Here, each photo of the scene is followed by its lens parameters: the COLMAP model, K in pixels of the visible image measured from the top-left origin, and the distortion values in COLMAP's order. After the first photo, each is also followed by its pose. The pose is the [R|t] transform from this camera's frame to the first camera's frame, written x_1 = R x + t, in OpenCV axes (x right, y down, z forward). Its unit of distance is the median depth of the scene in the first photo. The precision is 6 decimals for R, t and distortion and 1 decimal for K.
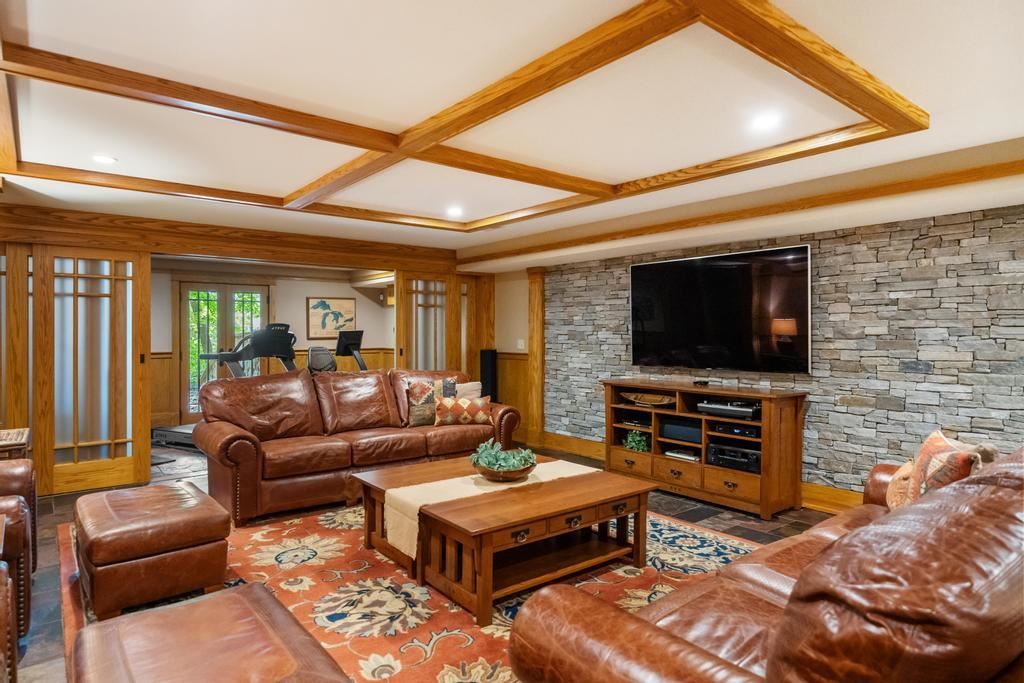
lens RADIAL K [[589.1, 0, 512.0], [0, 589.1, 341.5], [0, 0, 1]] dist [-0.001339, 0.000052]
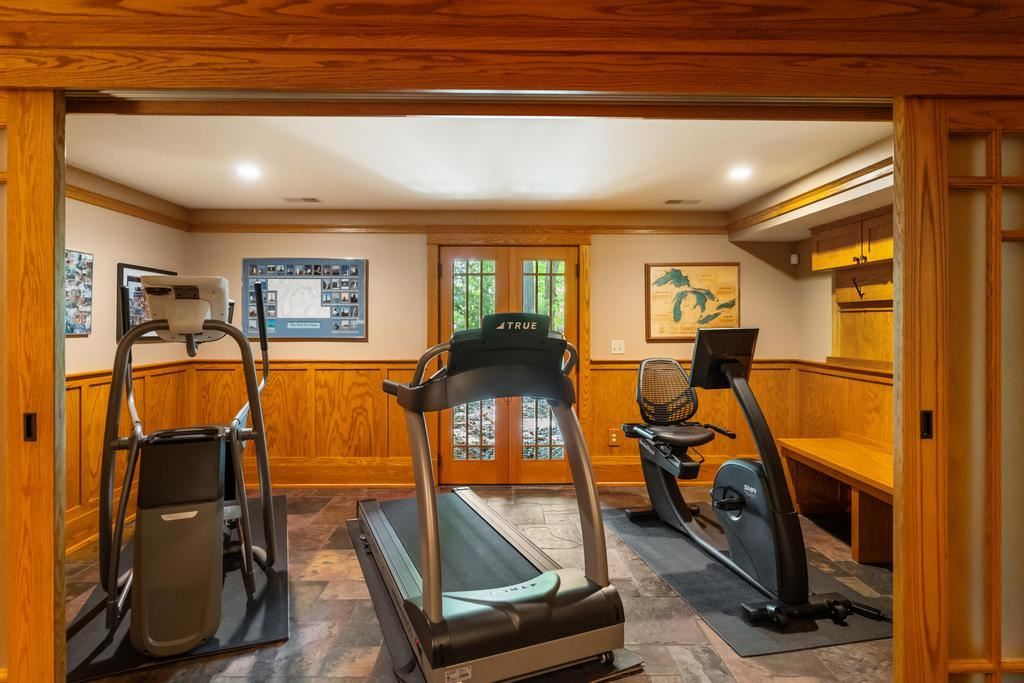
lens RADIAL K [[549.7, 0, 509.8], [0, 549.7, 319.8], [0, 0, 1]] dist [-0.000186, -0.000092]
pose [[0.791694, 0.001470, -0.610916, -0.157177], [-0.011093, 0.999867, -0.011970, -0.018461], [0.610817, 0.016254, 0.791605, 0.596696]]
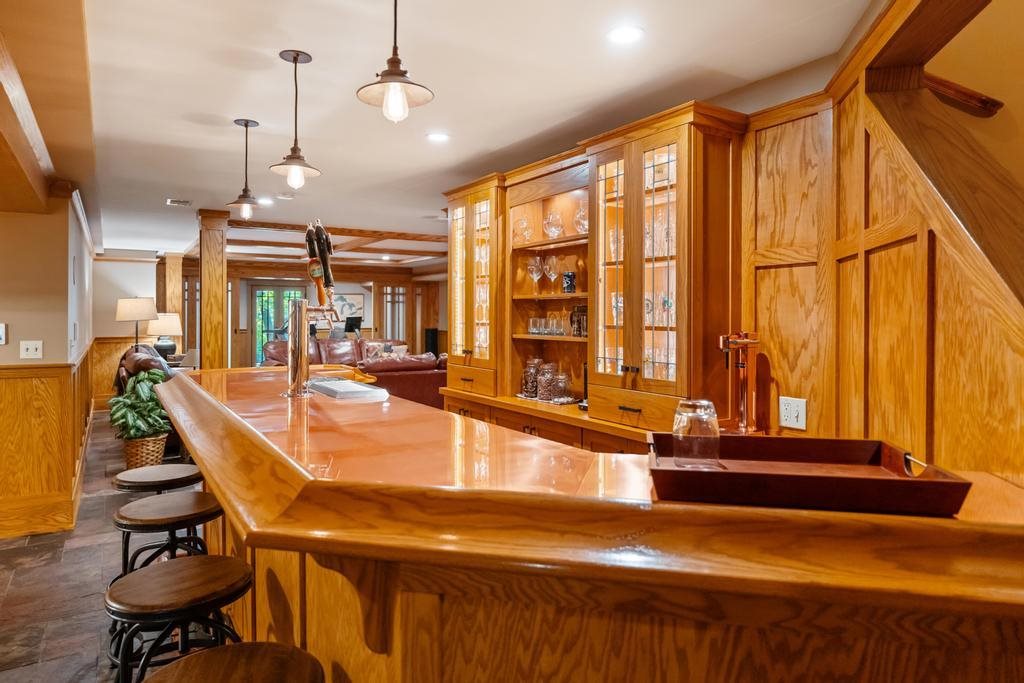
lens RADIAL K [[650.0, 0, 511.6], [0, 650.0, 329.8], [0, 0, 1]] dist [0.001227, 0.000400]
pose [[0.992566, 0.006941, -0.121512, 0.356242], [-0.006079, 0.999954, 0.007464, 0.001601], [0.121558, -0.006670, 0.992562, -0.673957]]
